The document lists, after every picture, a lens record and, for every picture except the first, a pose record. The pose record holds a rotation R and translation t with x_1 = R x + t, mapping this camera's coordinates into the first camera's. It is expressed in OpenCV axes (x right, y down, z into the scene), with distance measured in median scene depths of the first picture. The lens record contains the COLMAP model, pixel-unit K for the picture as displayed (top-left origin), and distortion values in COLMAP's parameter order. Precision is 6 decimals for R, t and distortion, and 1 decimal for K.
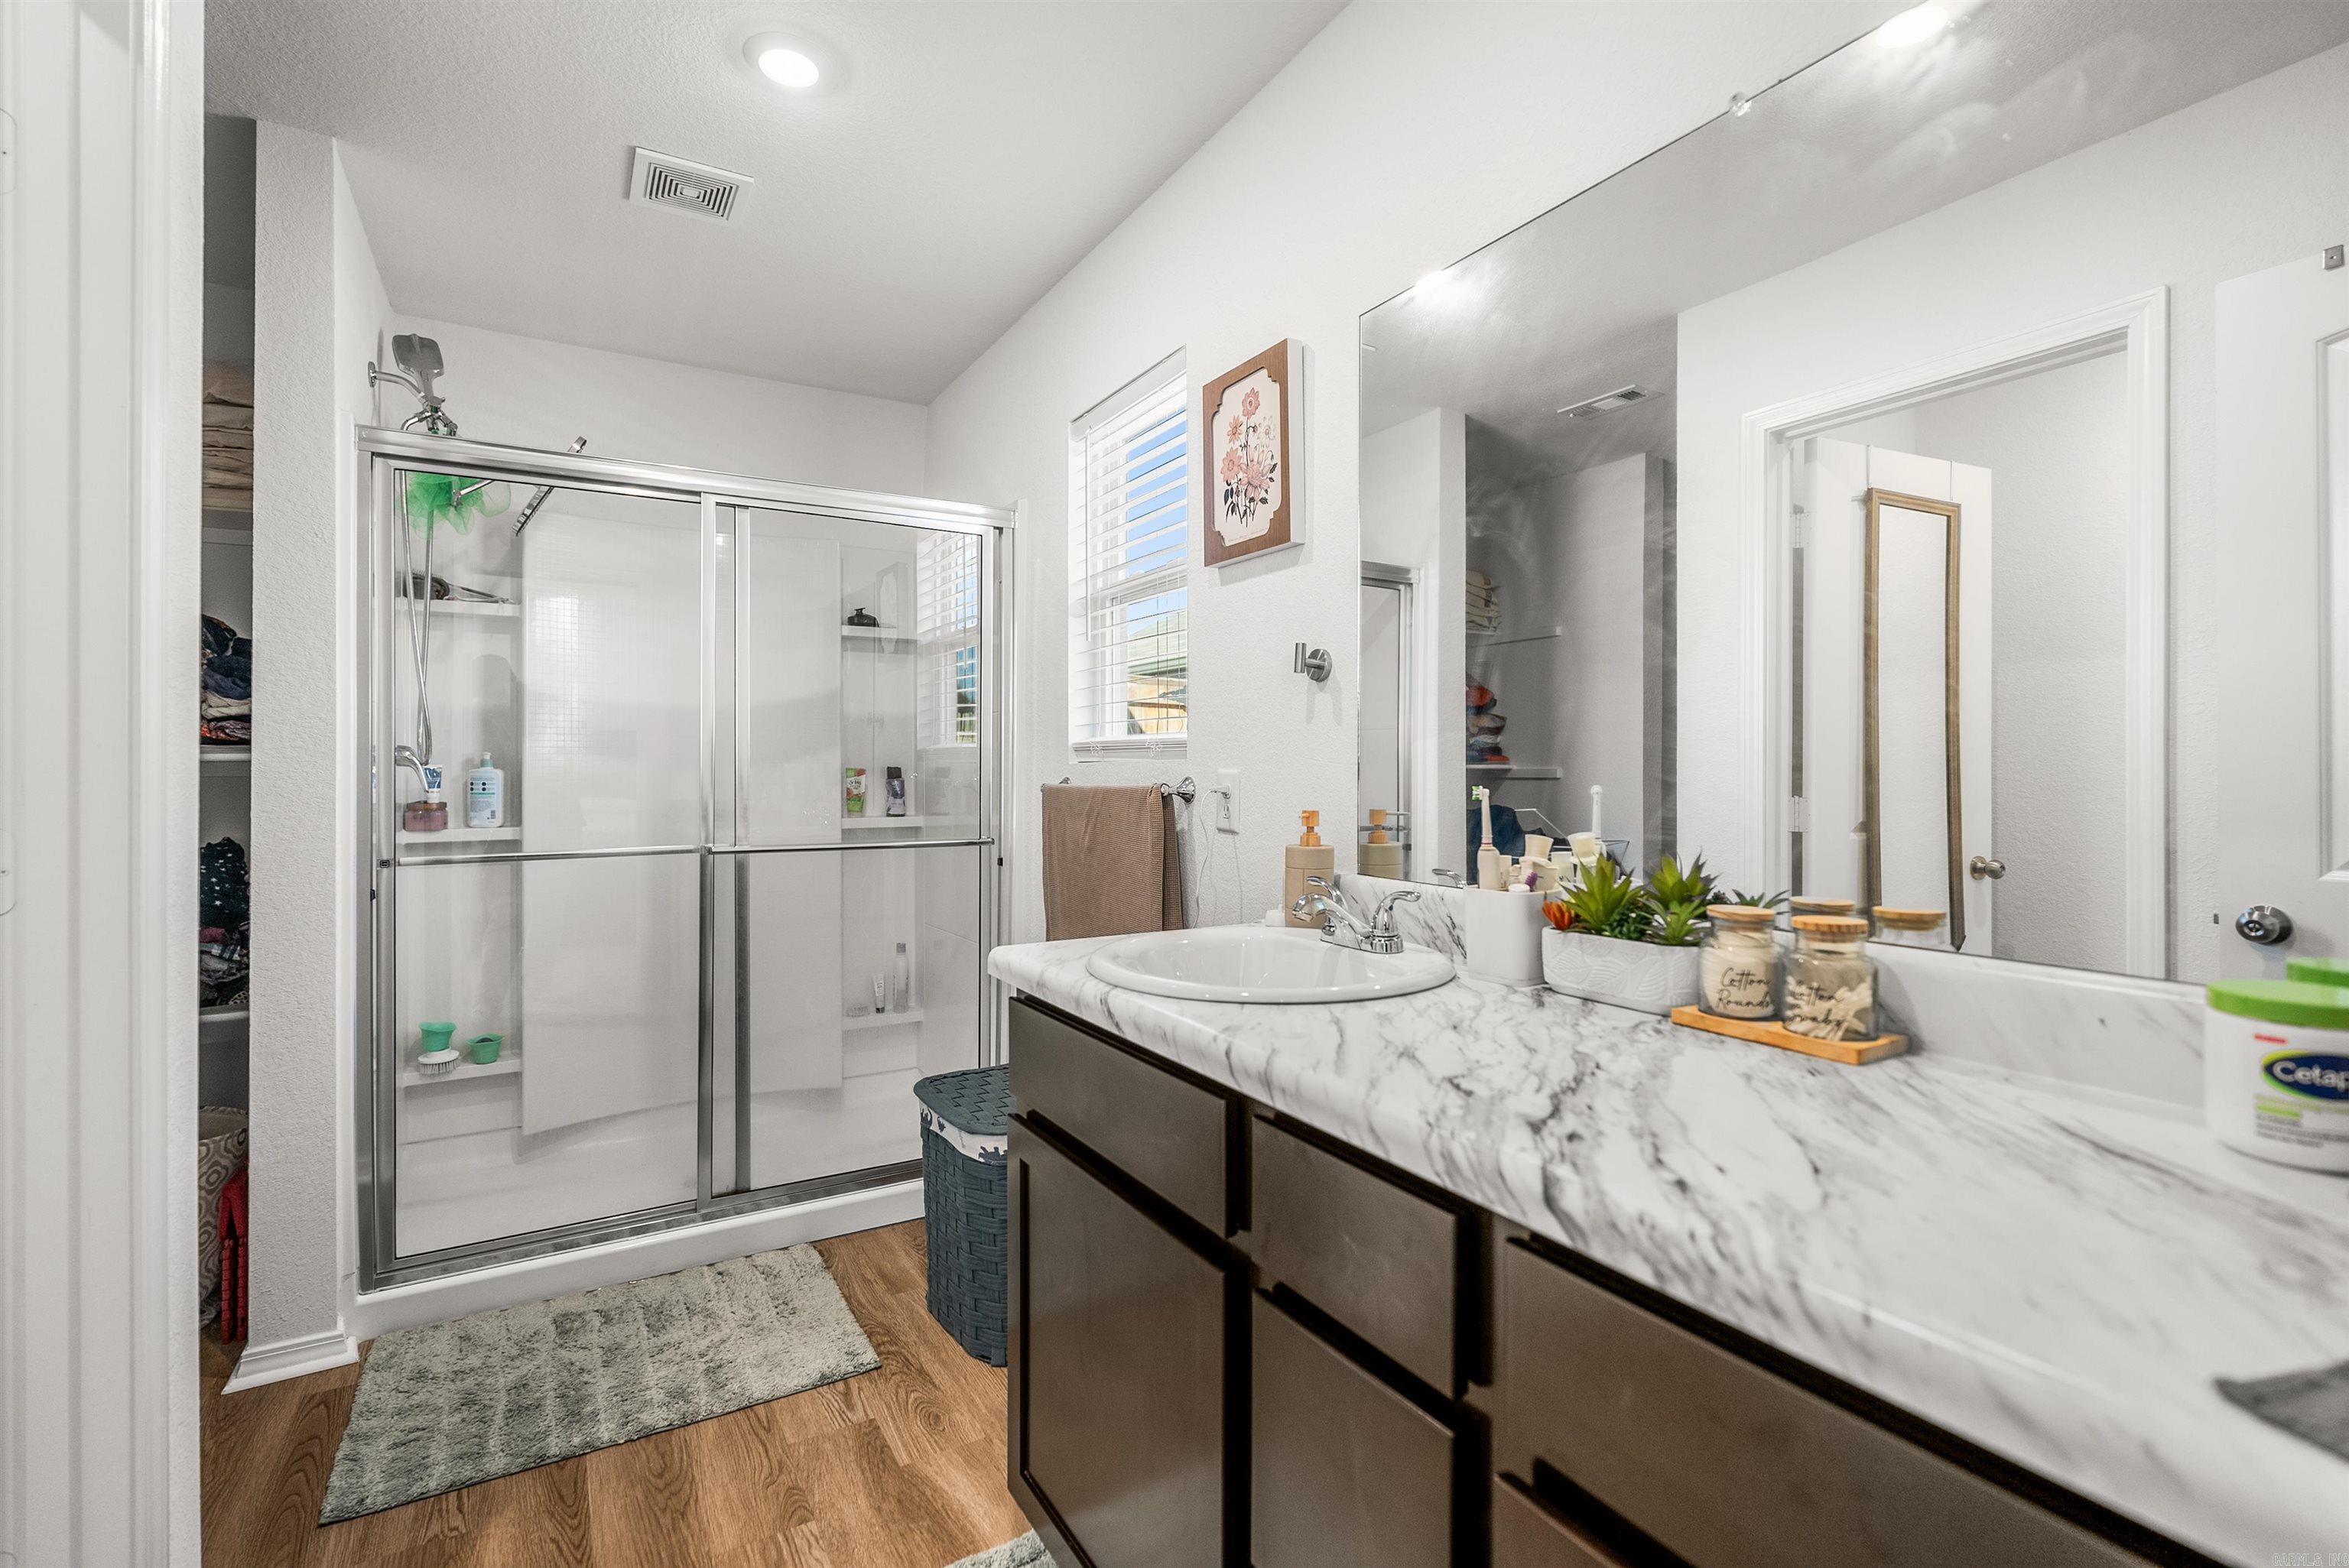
lens RADIAL K [[1052.0, 0, 1175.3], [0, 1052.0, 775.2], [0, 0, 1]] dist [-0.012202, 0.003322]
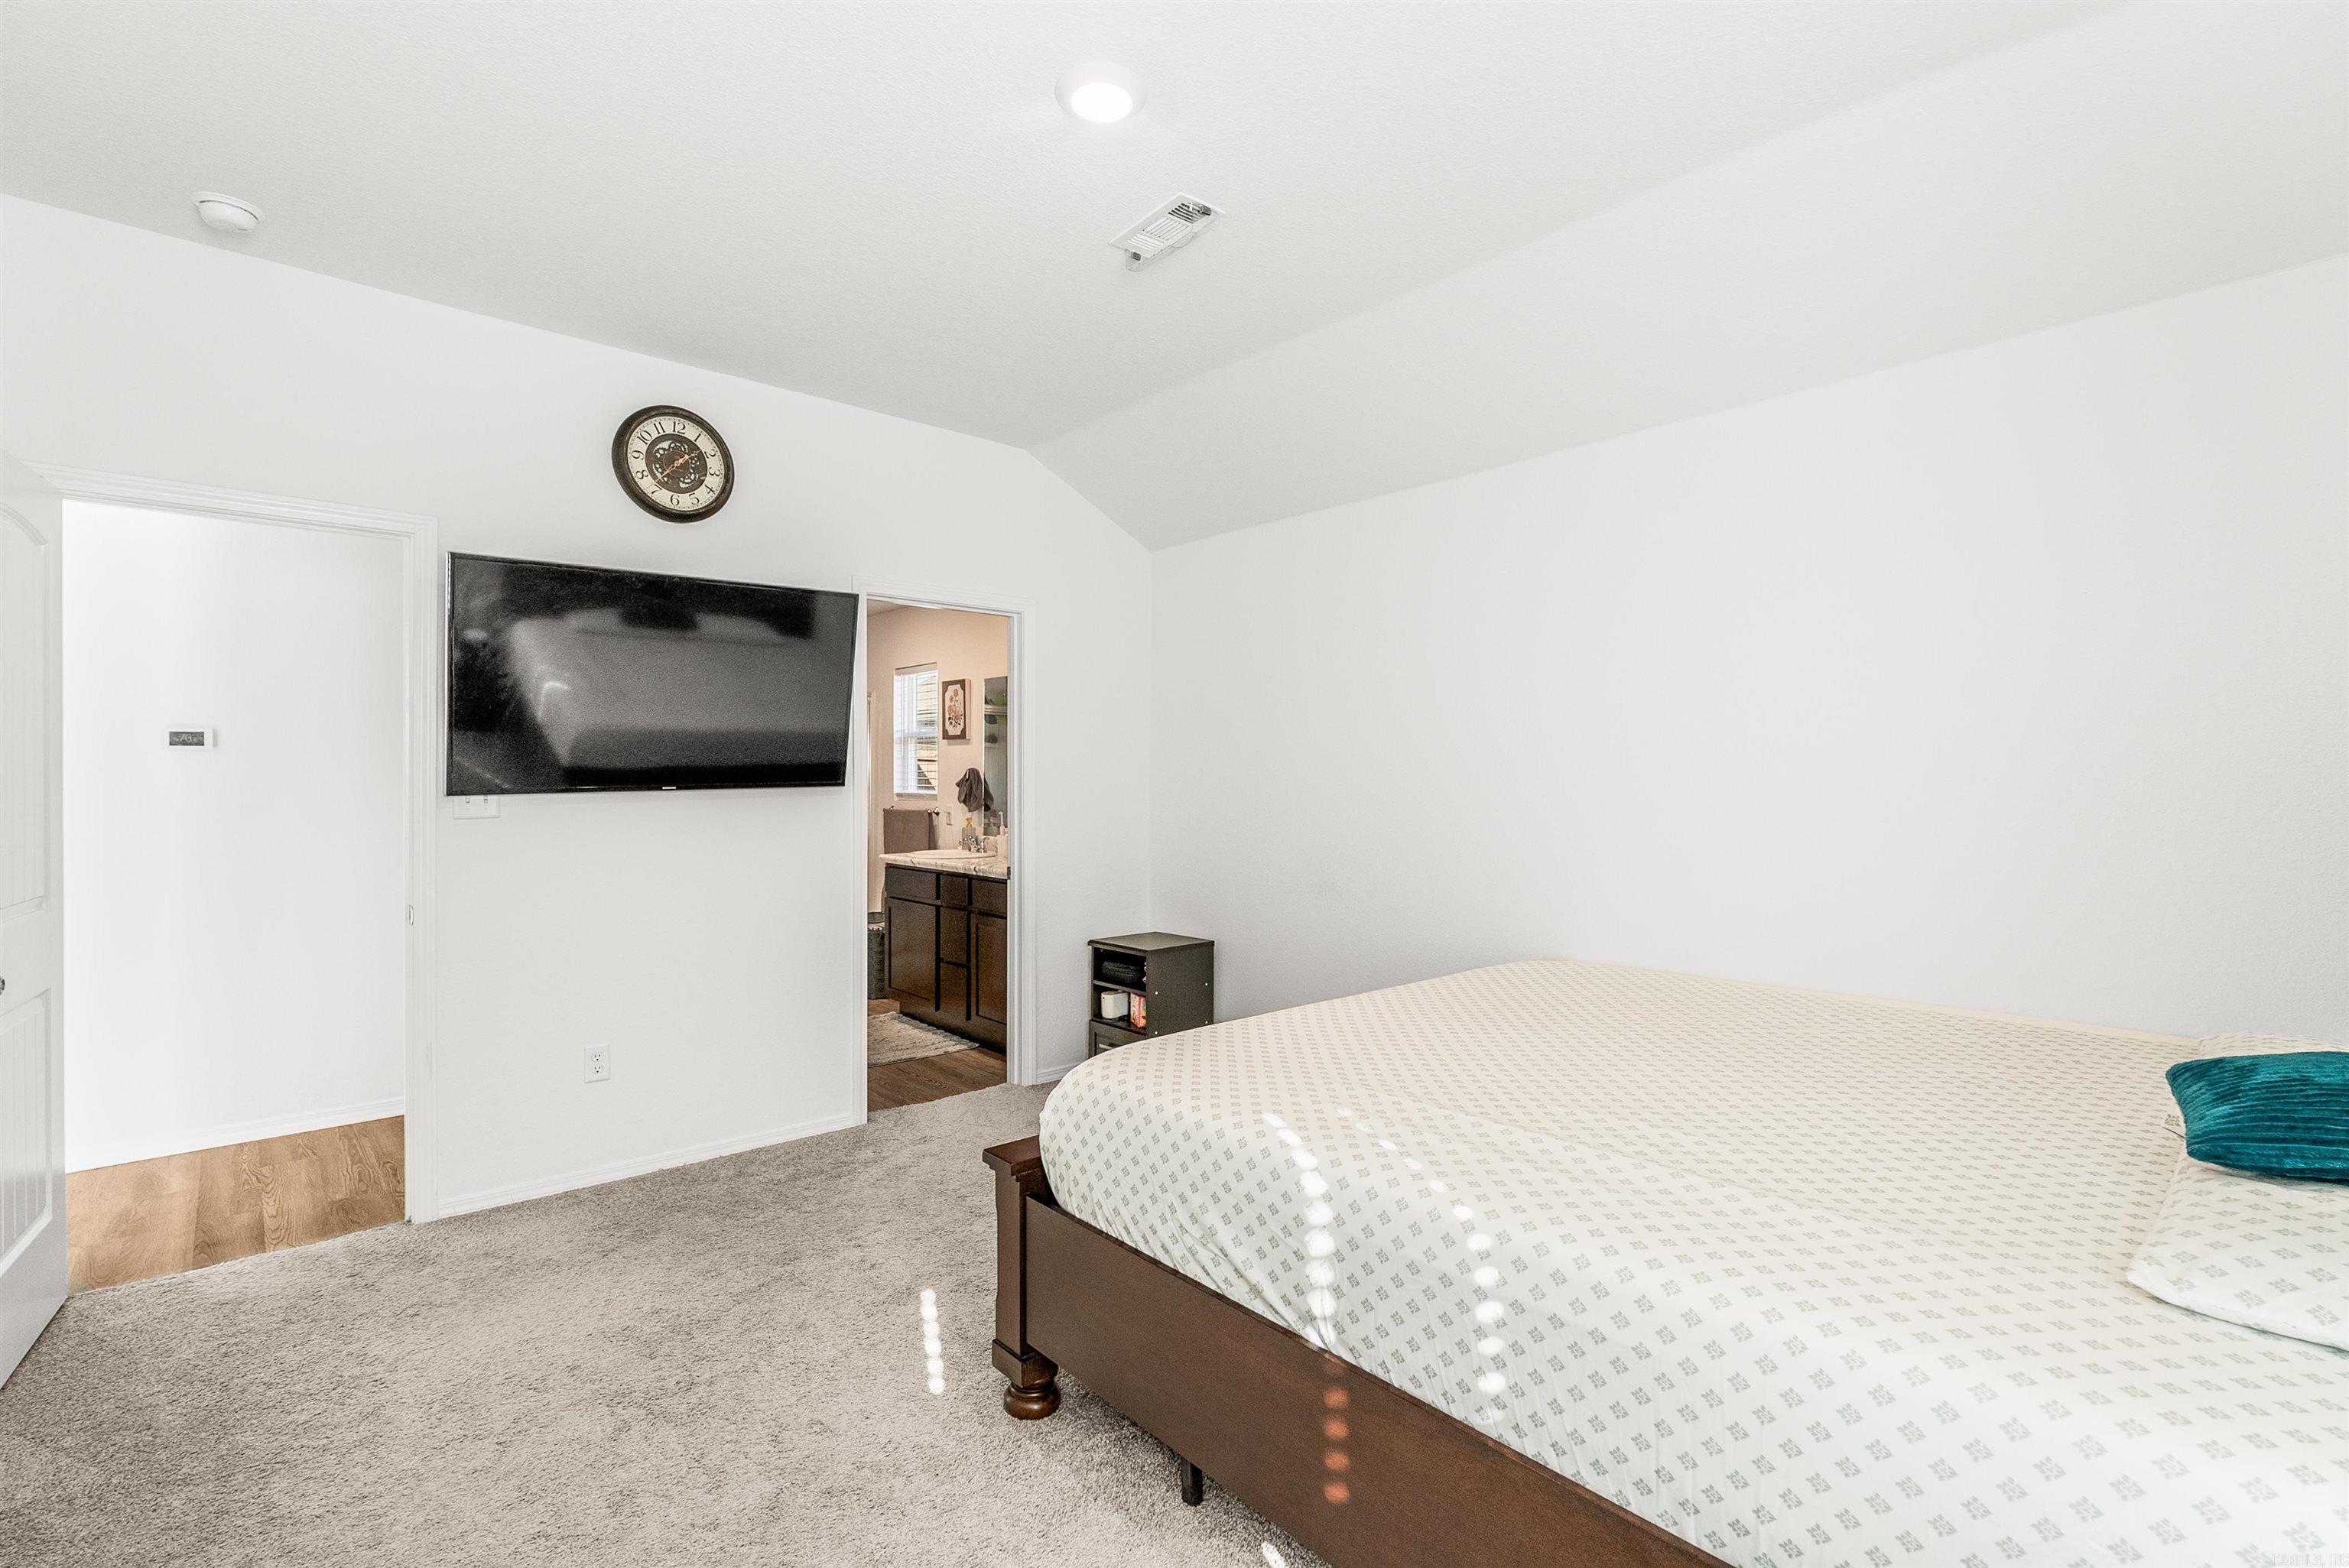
lens RADIAL K [[1052.0, 0, 1174.2], [0, 1052.0, 786.1], [0, 0, 1]] dist [-0.012202, 0.003322]
pose [[0.981608, -0.000097, 0.190906, 0.109639], [0.000445, 0.999998, -0.001777, -0.054731], [-0.190906, 0.001829, 0.981607, -2.235230]]
